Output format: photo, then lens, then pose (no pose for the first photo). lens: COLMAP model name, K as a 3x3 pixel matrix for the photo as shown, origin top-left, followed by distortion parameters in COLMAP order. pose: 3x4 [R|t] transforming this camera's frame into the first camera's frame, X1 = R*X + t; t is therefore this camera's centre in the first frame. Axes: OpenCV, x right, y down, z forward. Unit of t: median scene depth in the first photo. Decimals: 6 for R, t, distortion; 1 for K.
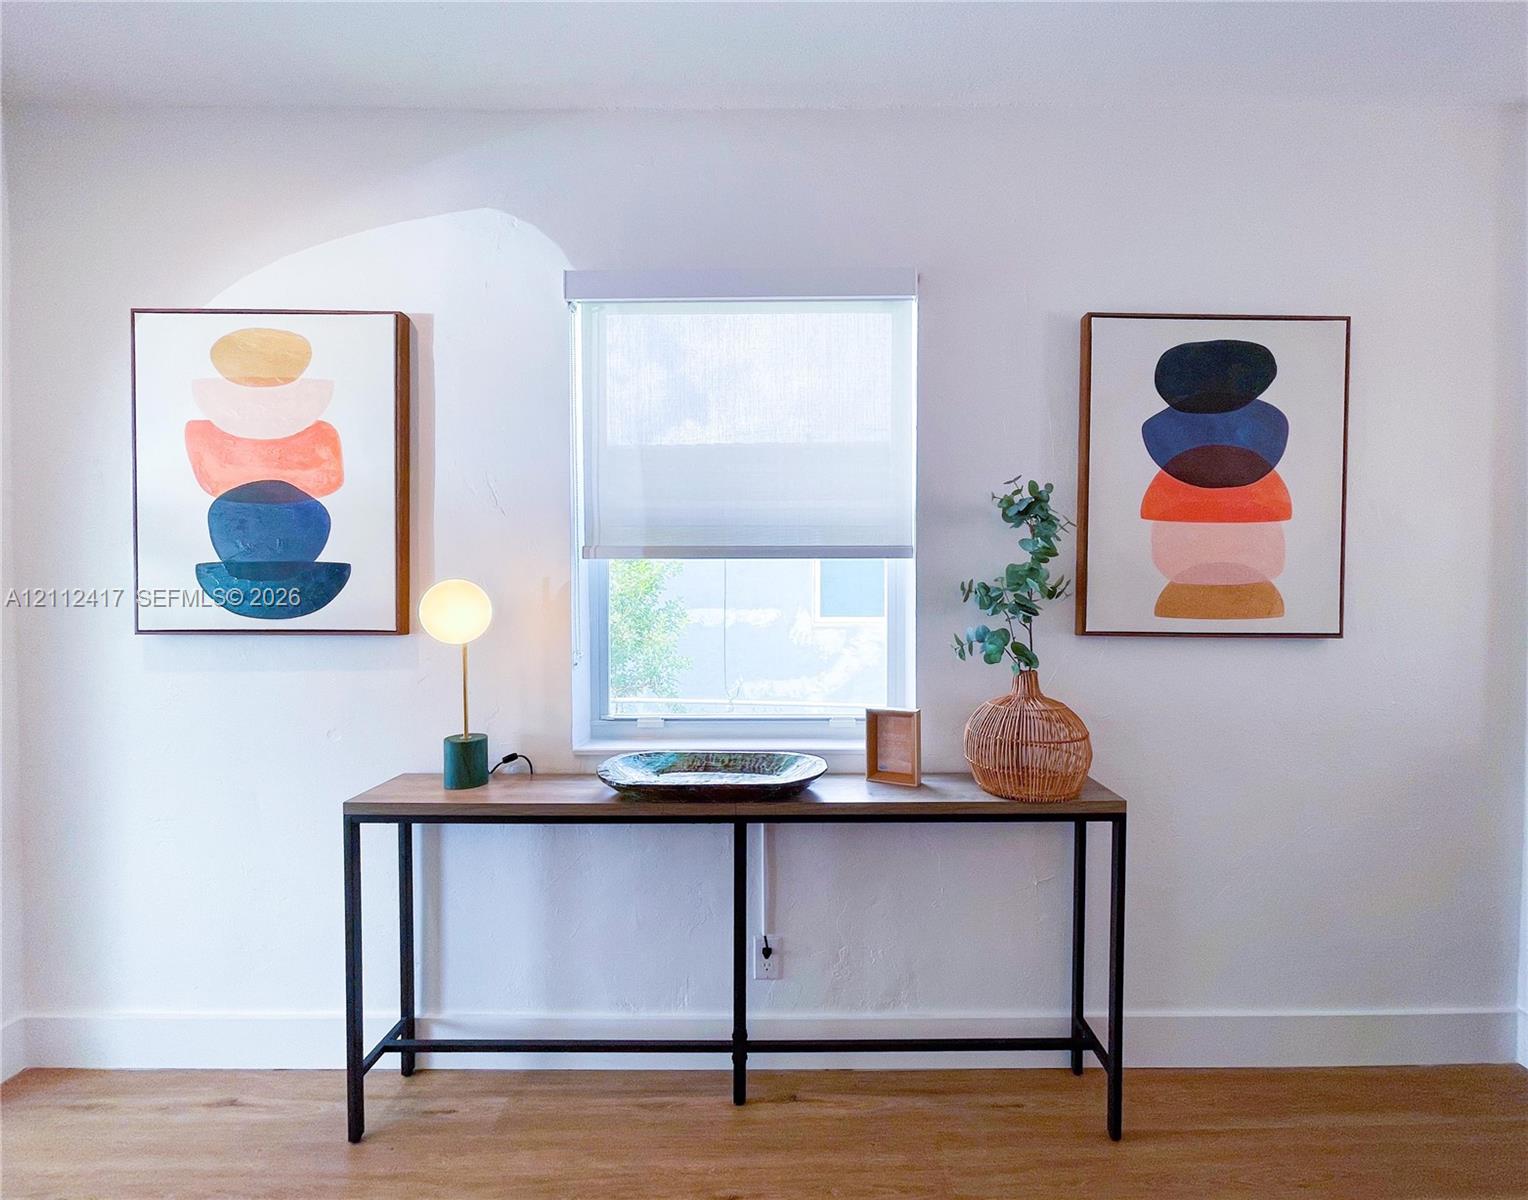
lens RADIAL K [[586.3, 0, 764.6], [0, 586.3, 620.4], [0, 0, 1]] dist [-0.000417, -0.000003]
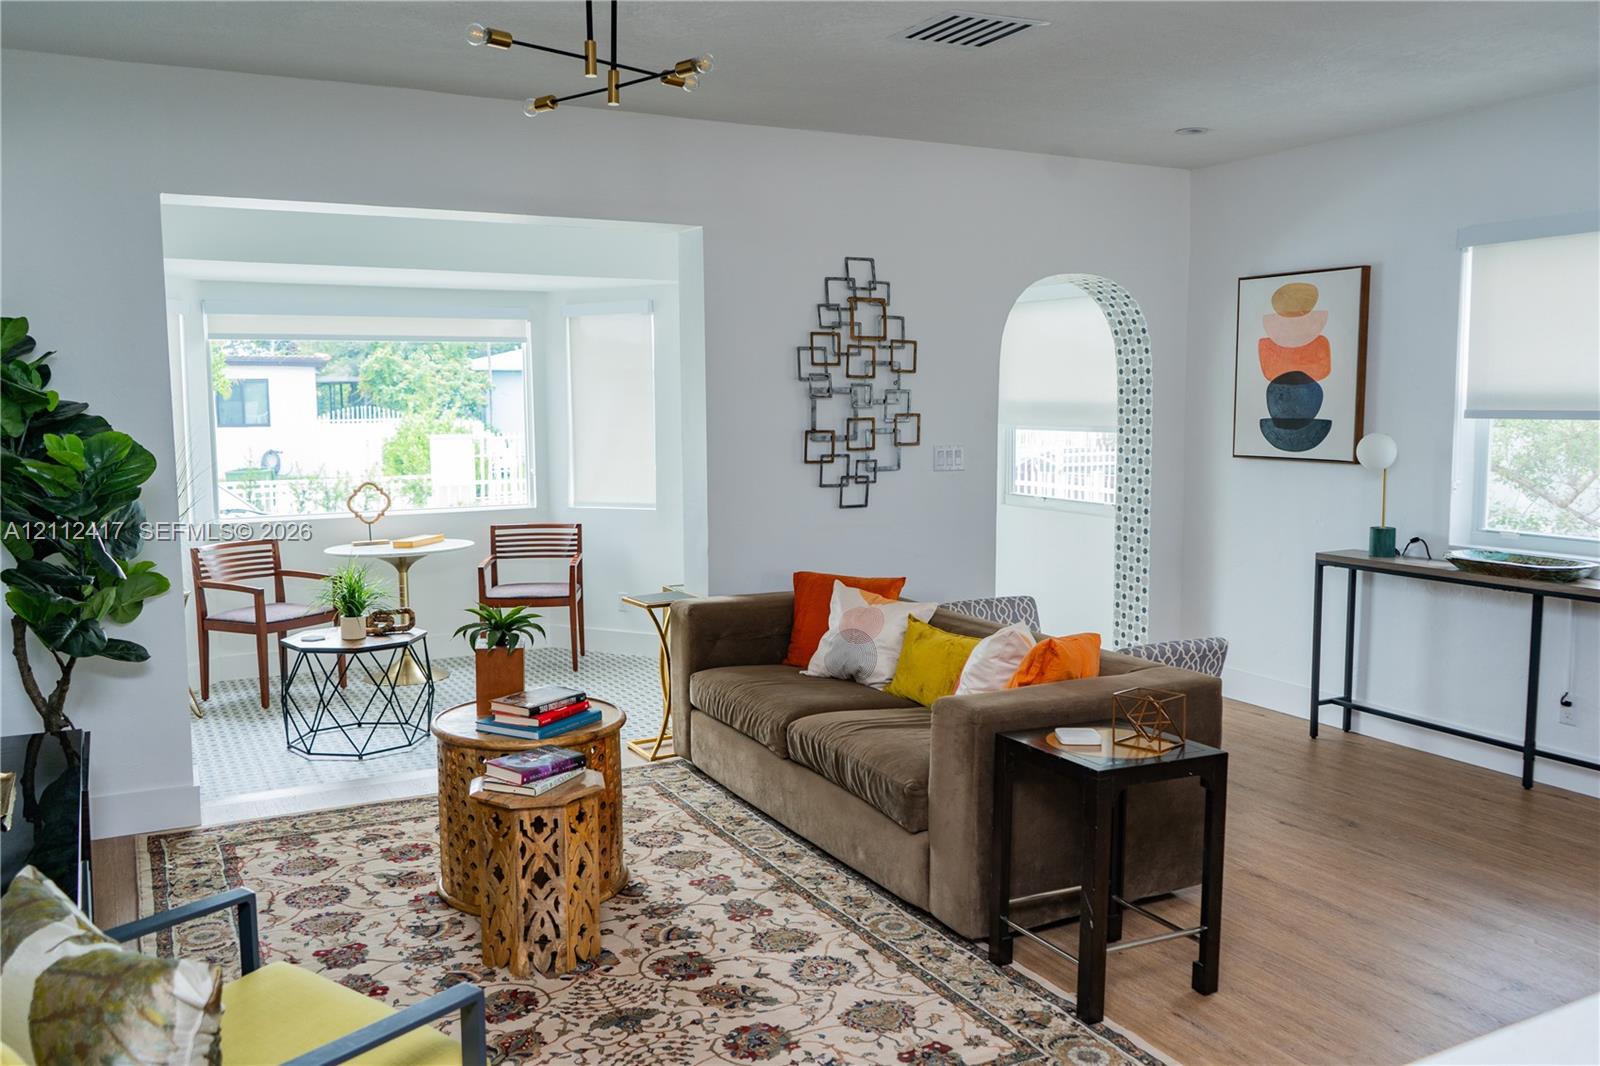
lens RADIAL K [[1313.3, 0, 800.0], [0, 1313.3, 533.0], [0, 0, 1]] dist [0.002072, -0.000449]
pose [[0.463709, 0.090746, -0.881328, 1.935264], [-0.009252, 0.995183, 0.097601, -0.128780], [0.885939, -0.037104, 0.462315, -2.101265]]
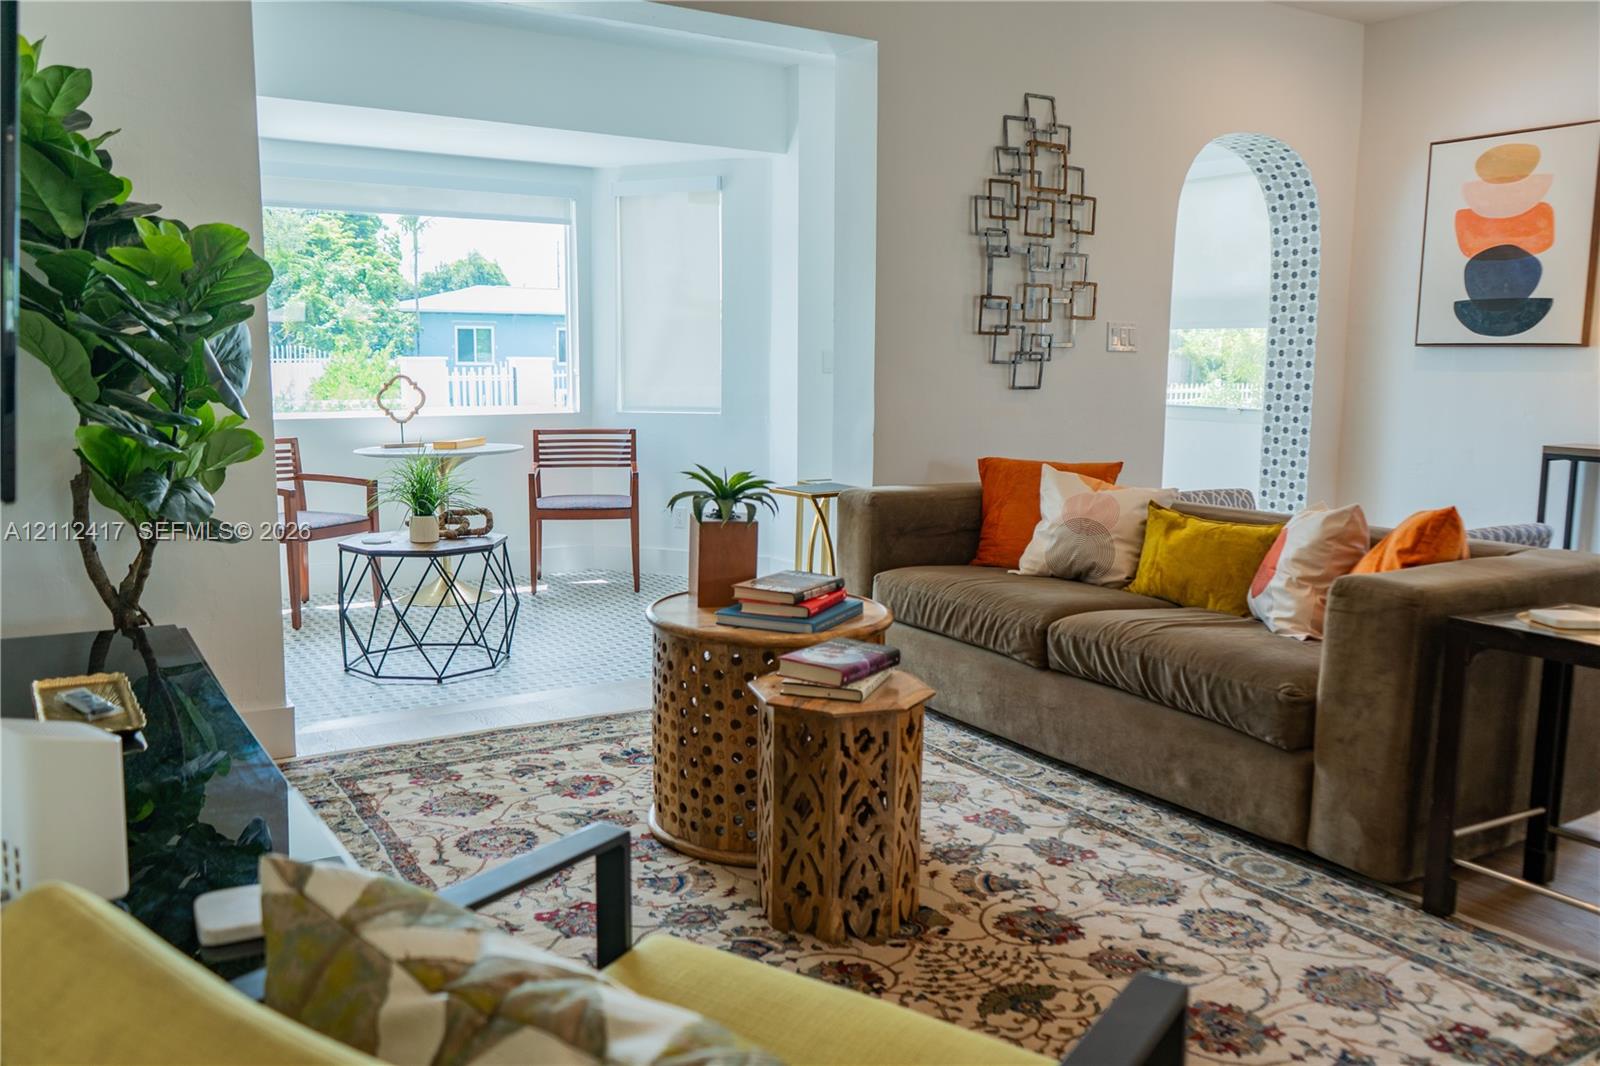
lens RADIAL K [[1282.6, 0, 800.0], [0, 1282.6, 533.0], [0, 0, 1]] dist [-0.004853, 0.004591]
pose [[0.528001, 0.121935, -0.840445, 1.098596], [-0.023620, 0.991364, 0.128991, 0.119763], [0.848915, -0.048256, 0.526321, -2.378237]]
